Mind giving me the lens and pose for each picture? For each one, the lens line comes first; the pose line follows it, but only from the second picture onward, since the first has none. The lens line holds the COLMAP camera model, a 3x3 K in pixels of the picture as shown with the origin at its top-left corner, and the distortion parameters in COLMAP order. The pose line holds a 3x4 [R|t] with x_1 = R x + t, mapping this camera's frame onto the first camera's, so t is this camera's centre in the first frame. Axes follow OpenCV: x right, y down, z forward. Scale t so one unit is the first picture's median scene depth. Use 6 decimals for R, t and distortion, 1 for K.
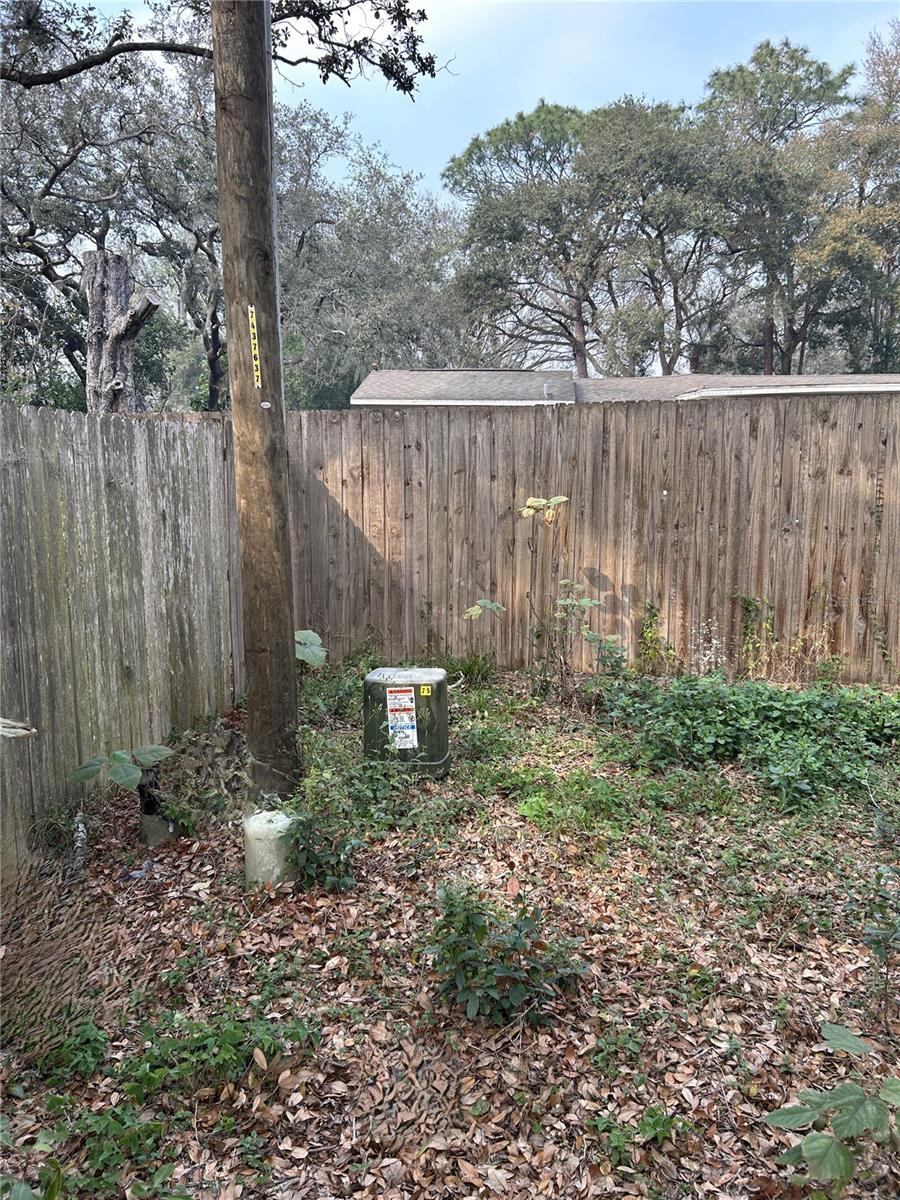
lens RADIAL K [[928.0, 0, 455.6], [0, 928.0, 605.1], [0, 0, 1]] dist [0.134213, -0.250551]
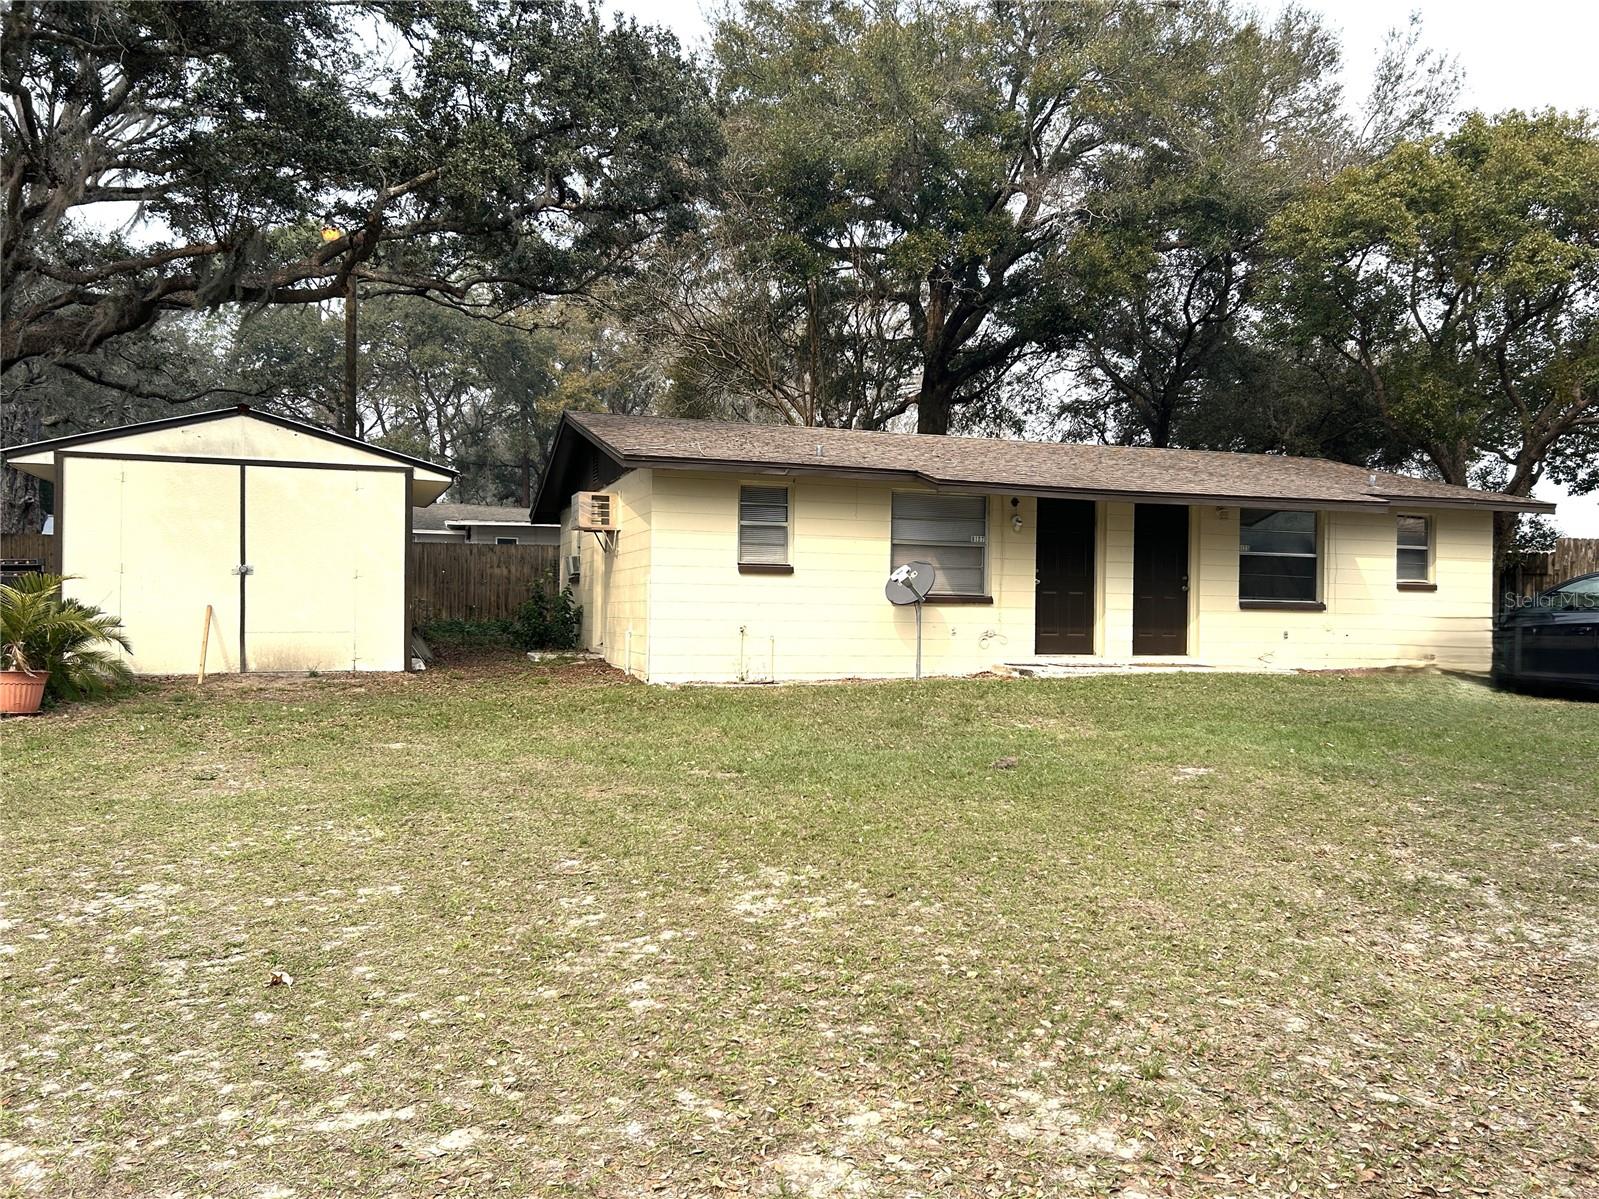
lens RADIAL K [[1236.6, 0, 804.3], [0, 1236.6, 623.5], [0, 0, 1]] dist [0.134213, -0.250551]
pose [[0.872504, 0.004694, 0.488585, -0.727077], [0.050325, 0.993773, -0.099415, 0.503831], [-0.486009, 0.111328, 0.866834, -3.040274]]
